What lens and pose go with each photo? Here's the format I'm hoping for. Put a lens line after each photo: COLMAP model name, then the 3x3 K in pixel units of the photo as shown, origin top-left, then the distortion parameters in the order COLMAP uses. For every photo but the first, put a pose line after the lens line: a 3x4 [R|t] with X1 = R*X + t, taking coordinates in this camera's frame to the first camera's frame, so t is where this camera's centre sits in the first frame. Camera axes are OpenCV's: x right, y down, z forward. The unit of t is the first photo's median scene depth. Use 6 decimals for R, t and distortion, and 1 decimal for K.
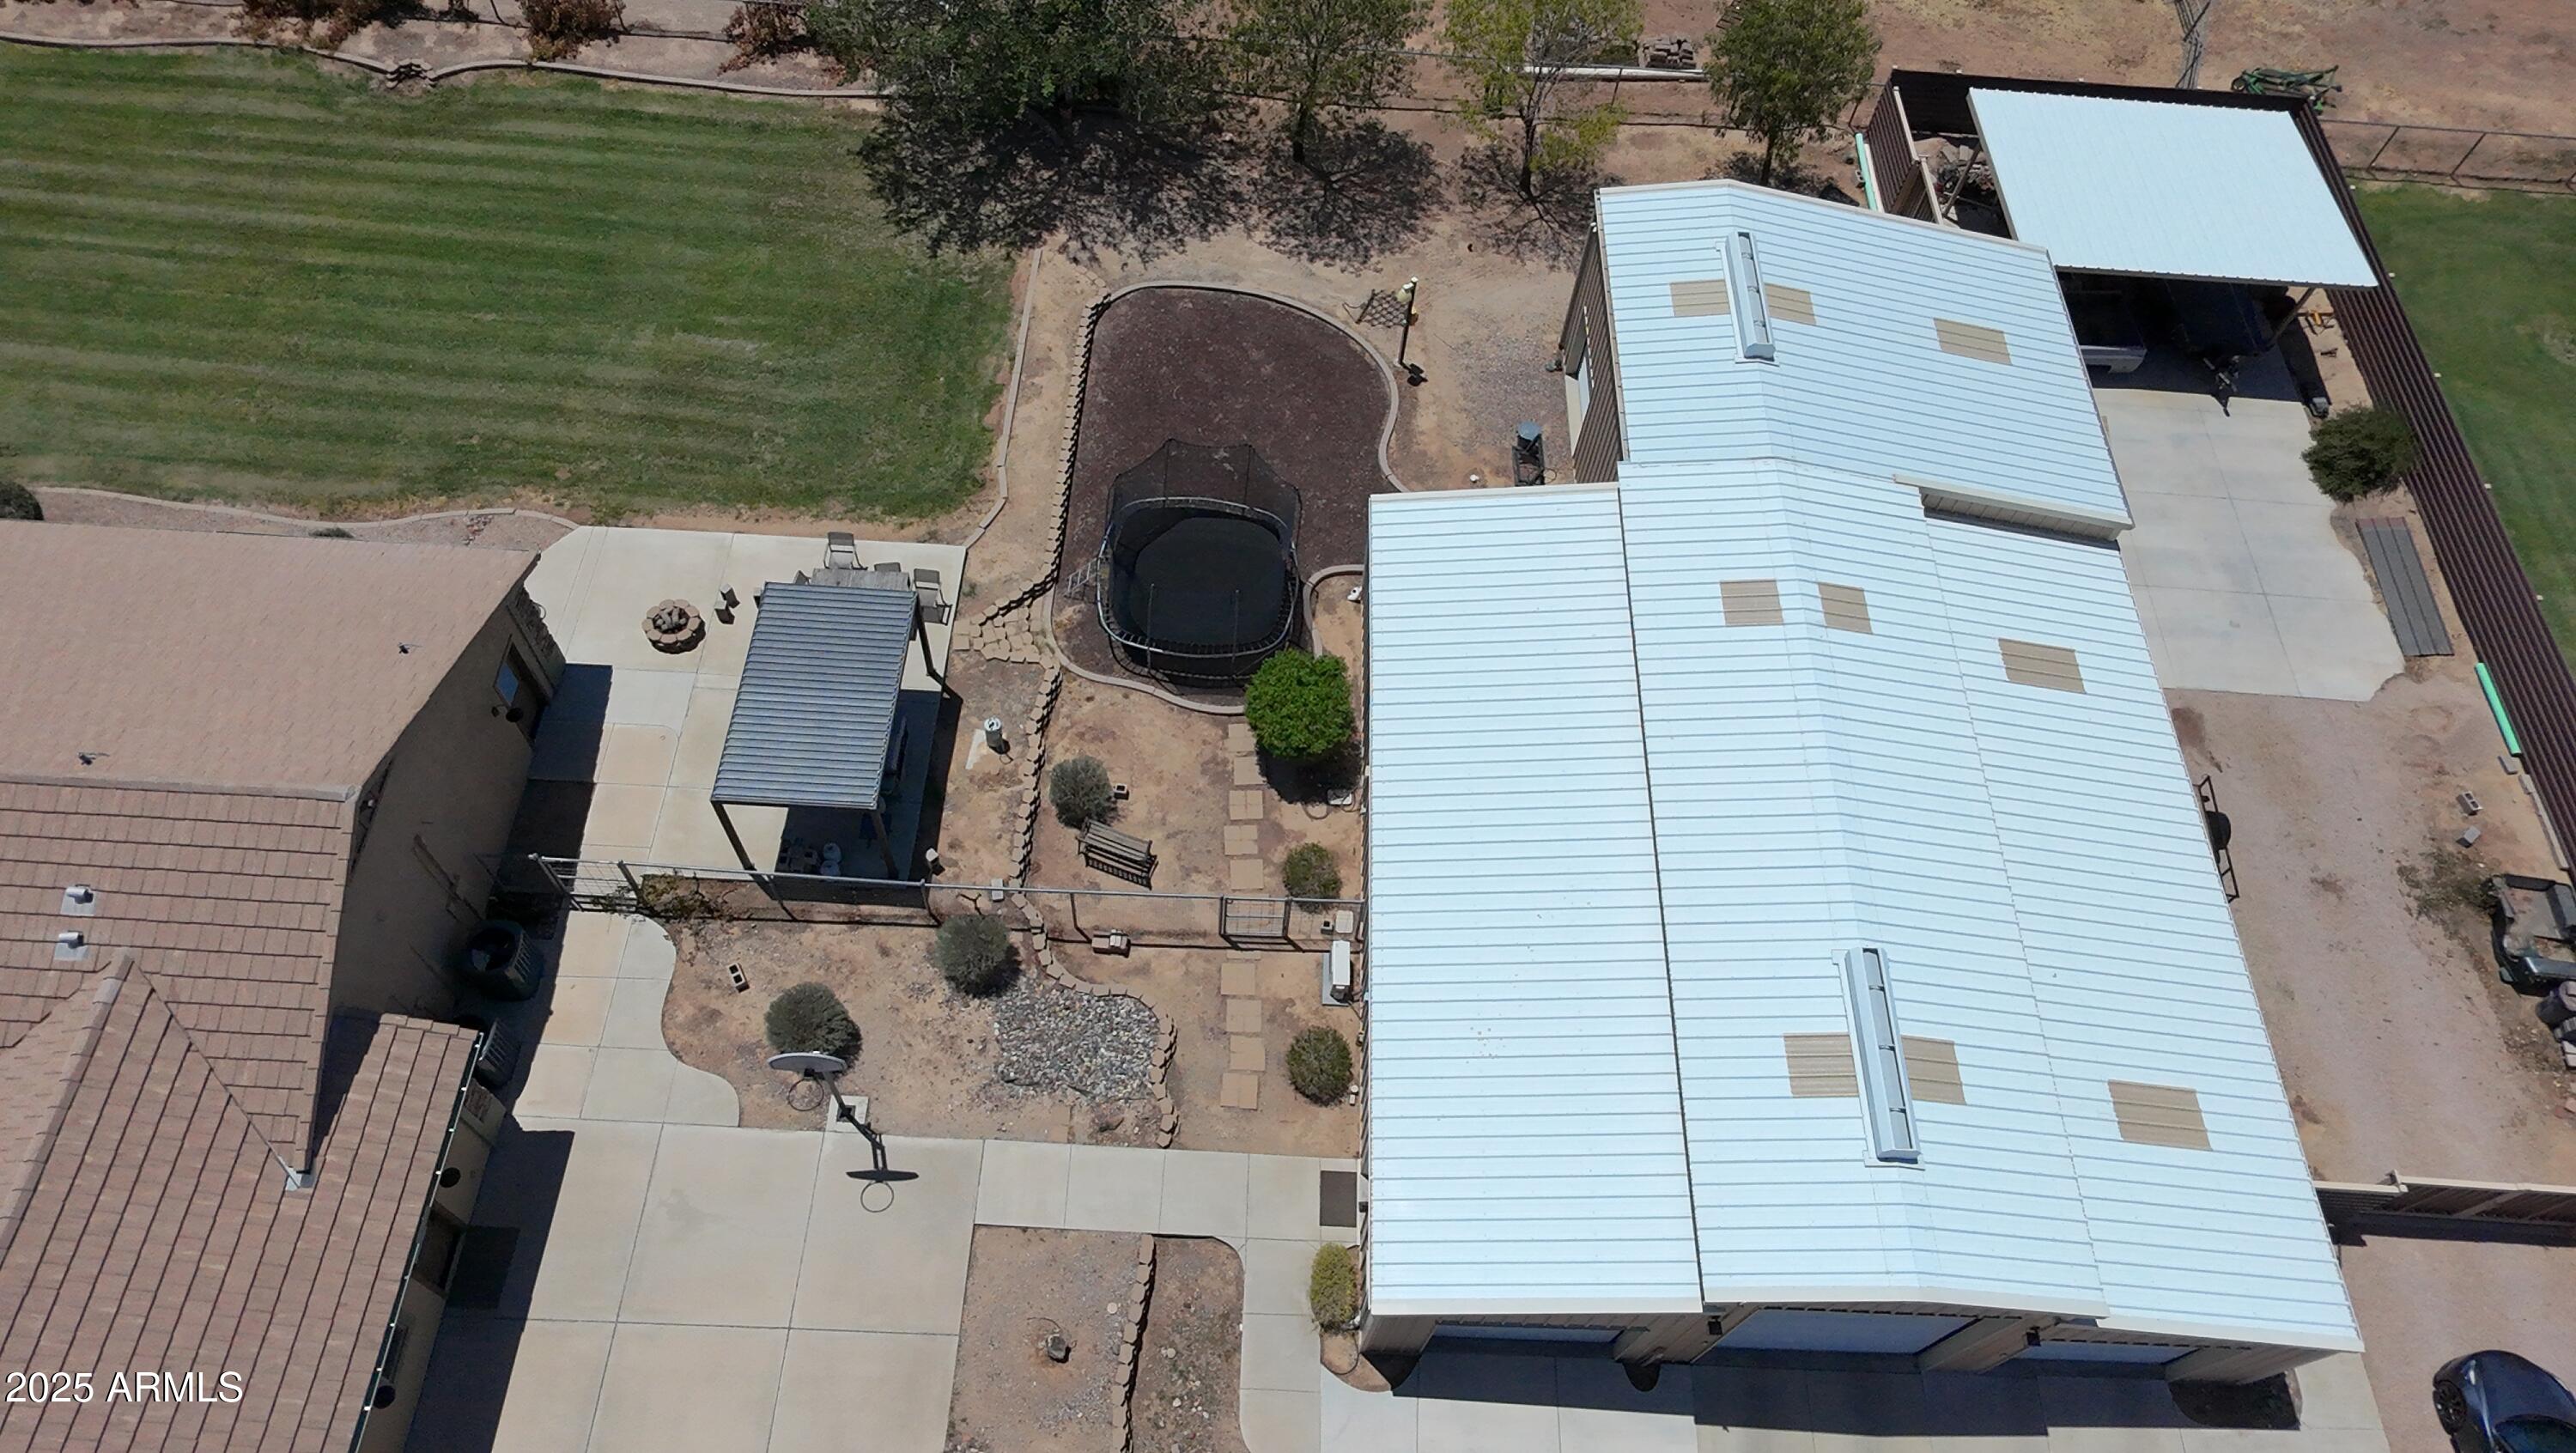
lens RADIAL K [[1659.1, 0, 1301.9], [0, 1659.1, 728.8], [0, 0, 1]] dist [0.001952, -0.001276]
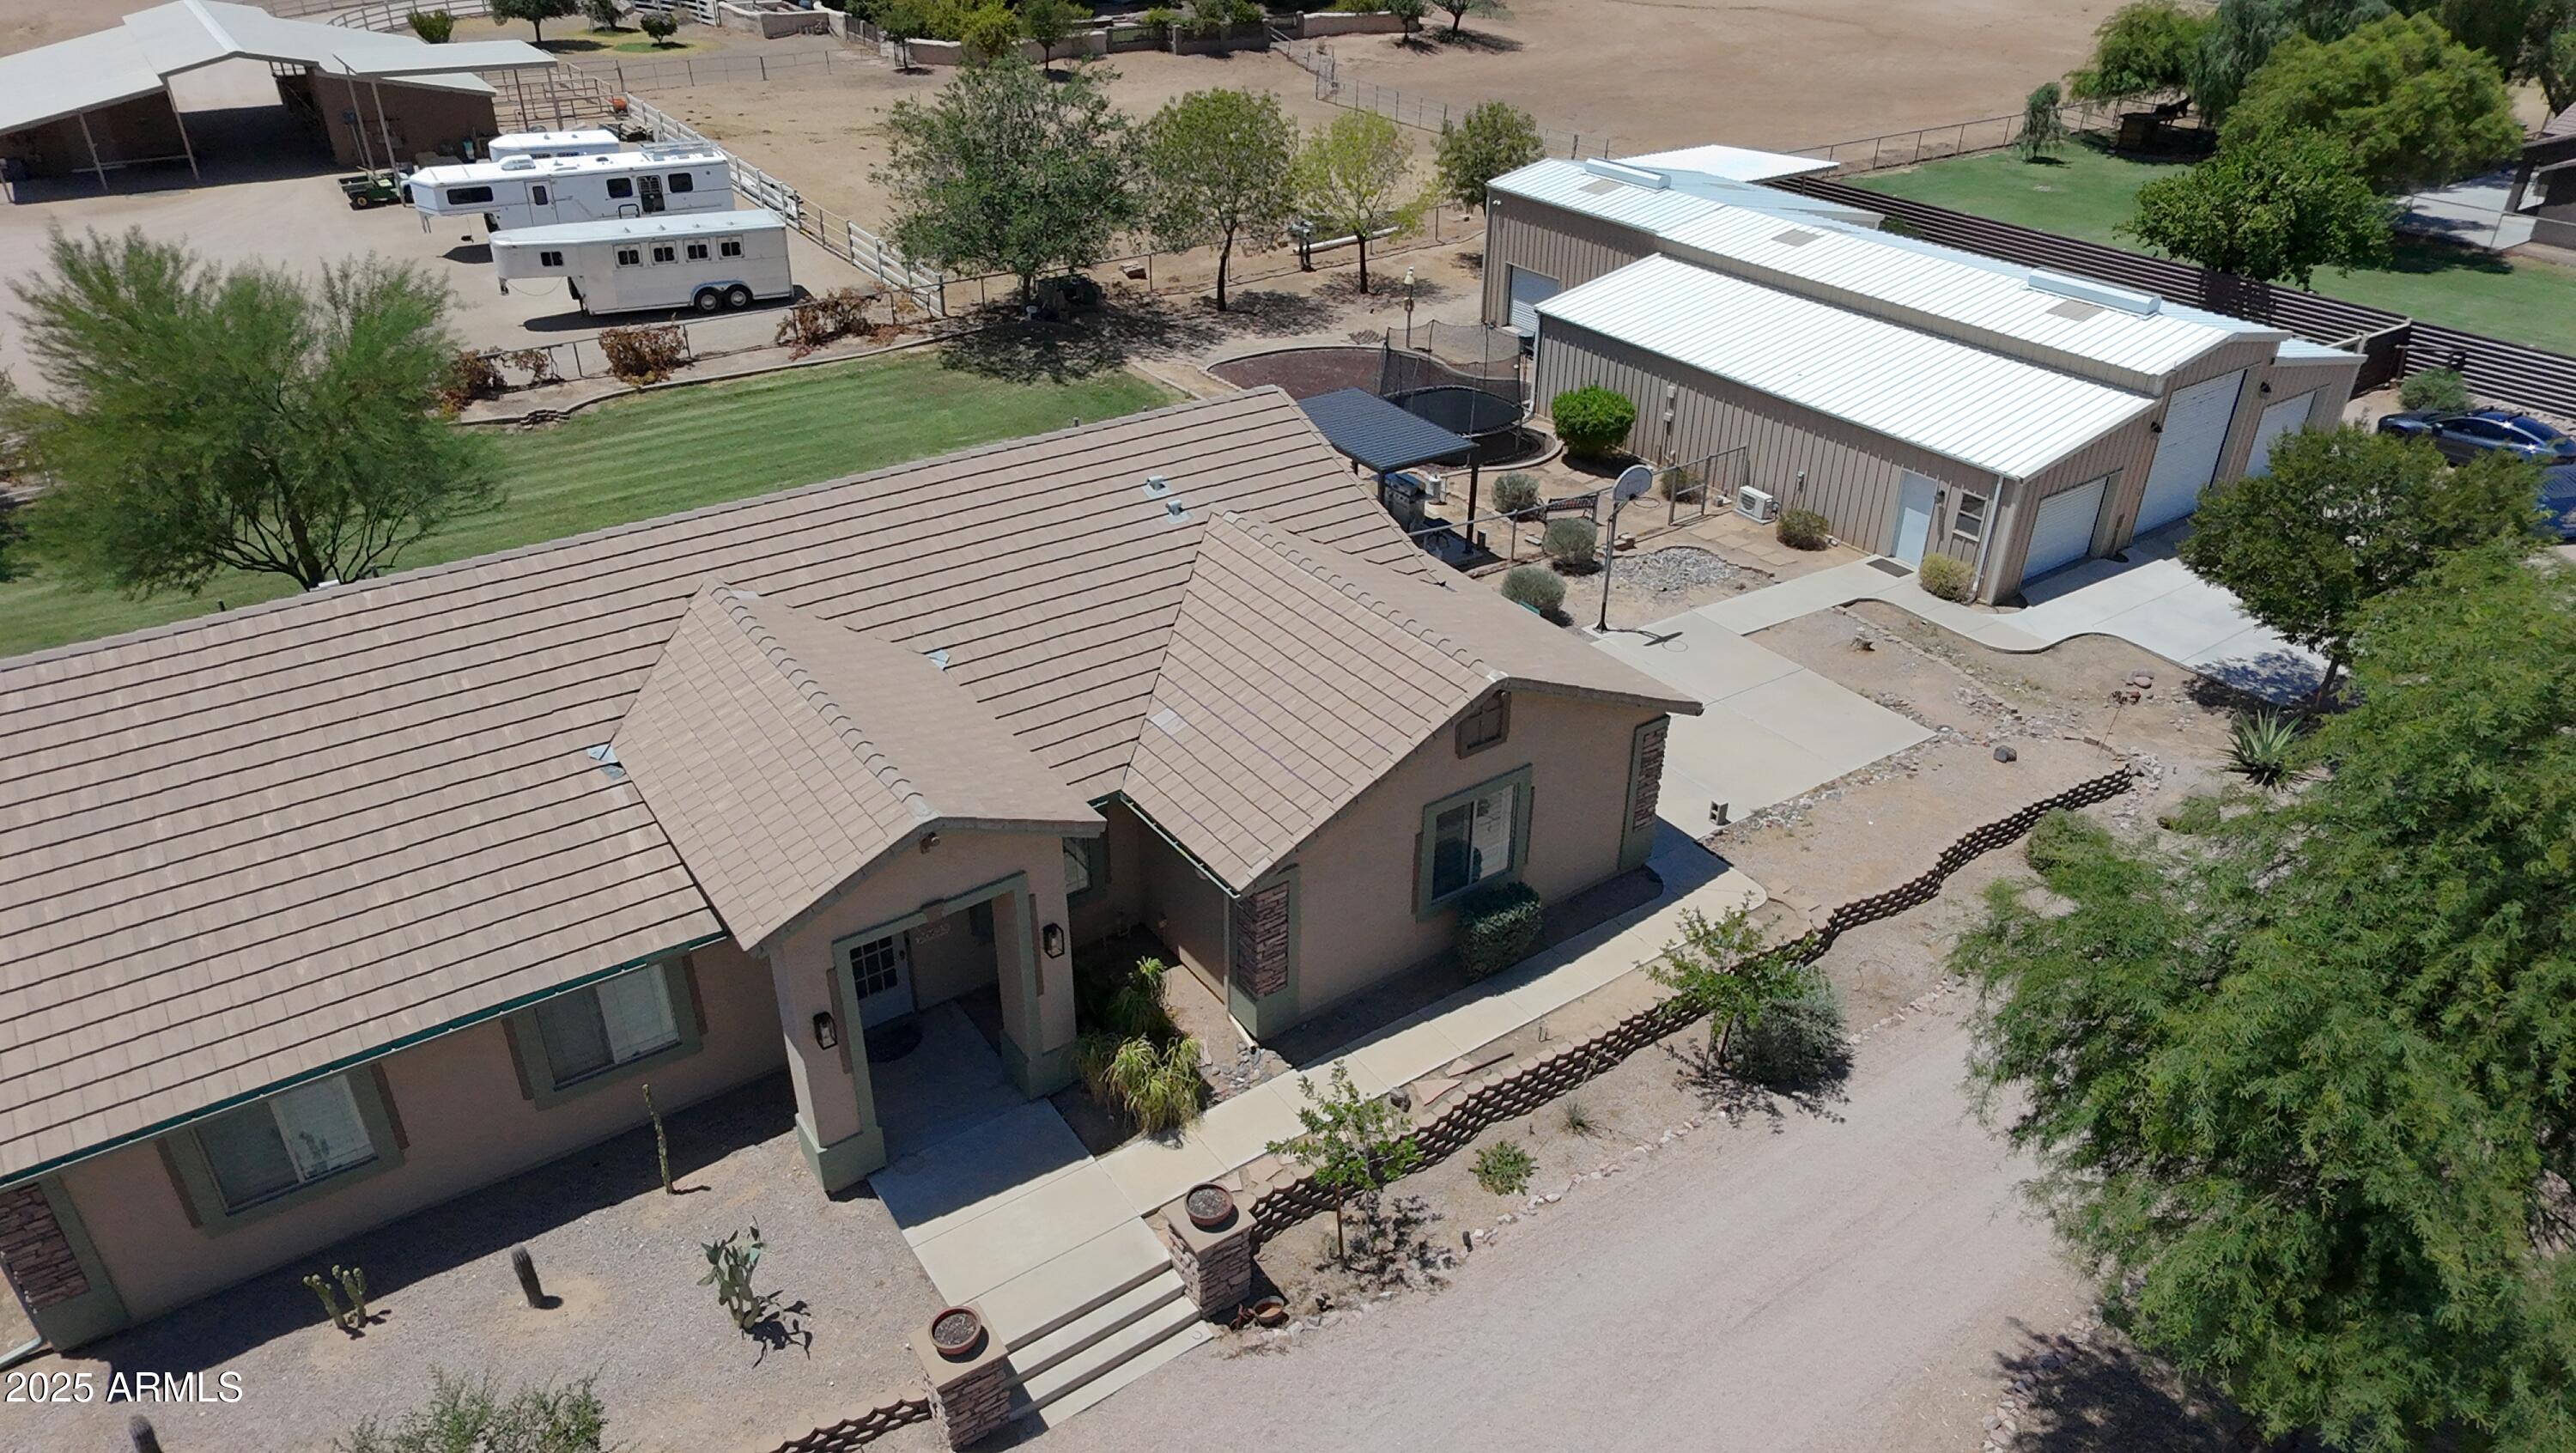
lens RADIAL K [[1659.1, 0, 1301.9], [0, 1659.1, 728.8], [0, 0, 1]] dist [0.001952, -0.001276]
pose [[0.800080, -0.347665, 0.488877, -0.898462], [0.529060, 0.793088, -0.301838, 0.451076], [-0.282784, 0.500140, 0.818470, 0.064498]]
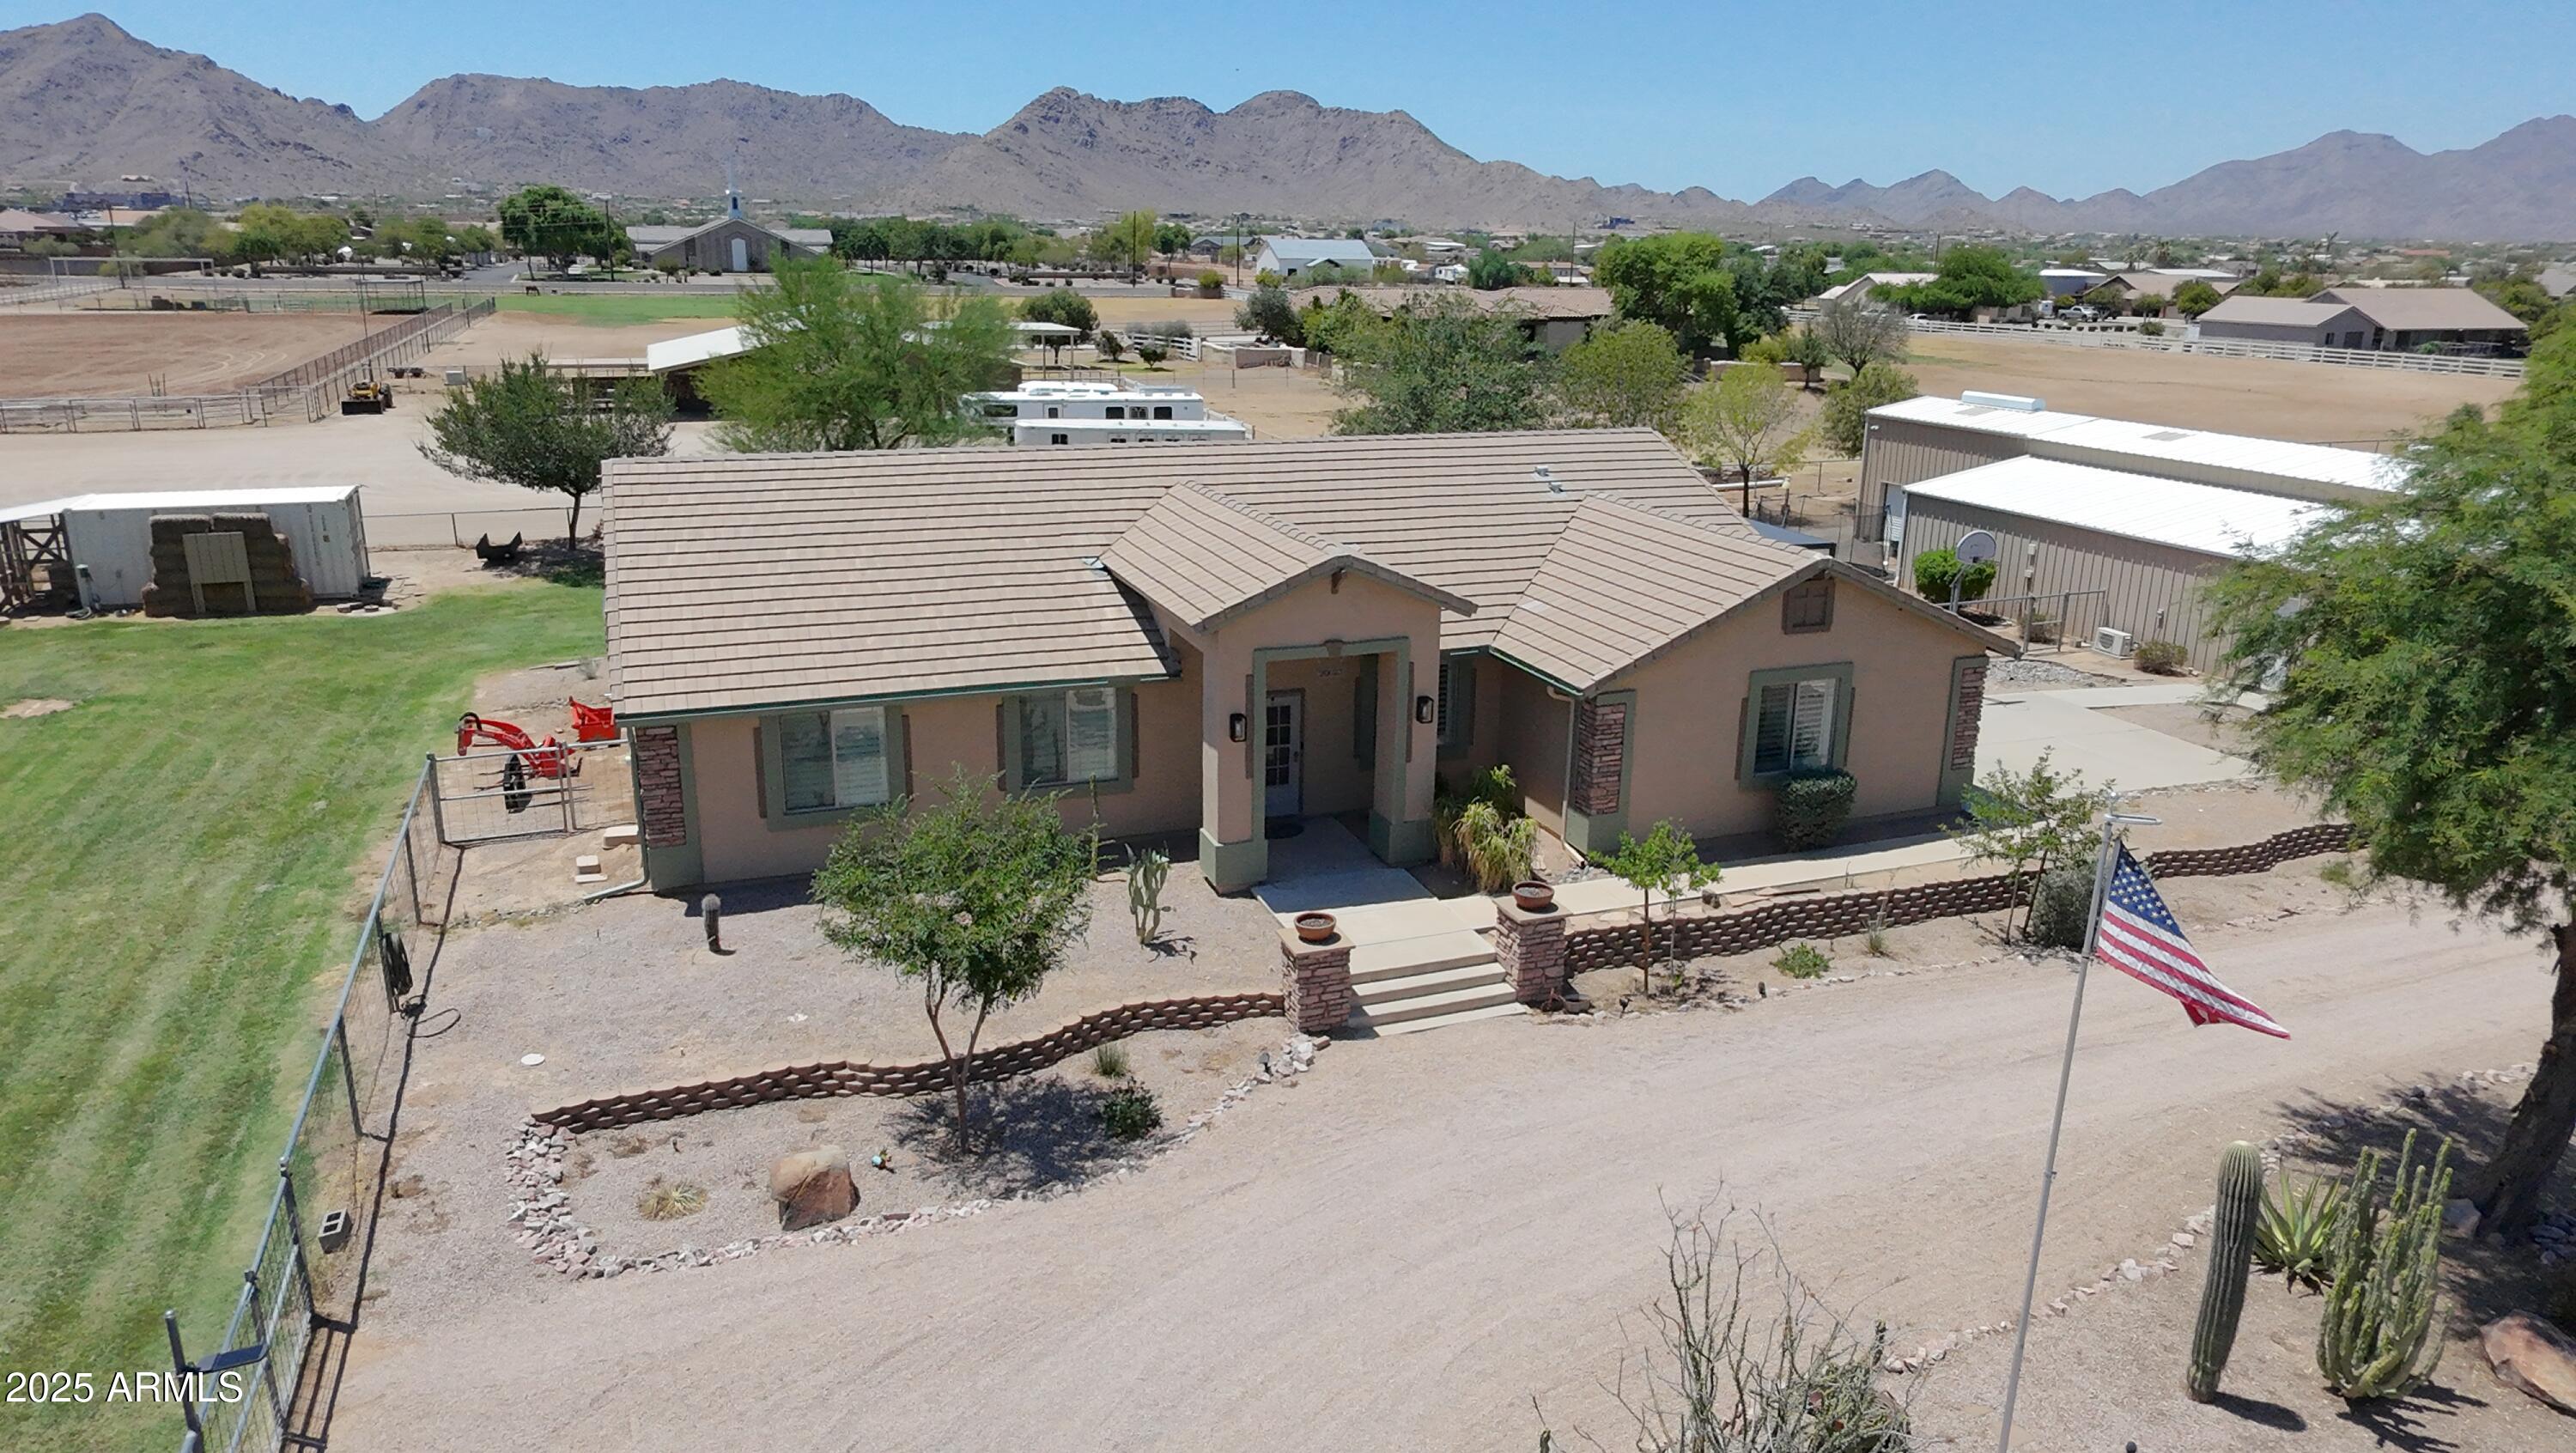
lens RADIAL K [[1659.1, 0, 1301.9], [0, 1659.1, 728.8], [0, 0, 1]] dist [0.001952, -0.001276]
pose [[0.920911, -0.156589, 0.356936, -1.017040], [0.351607, 0.728951, -0.587369, 0.705359], [-0.168213, 0.666416, 0.726357, 0.108775]]
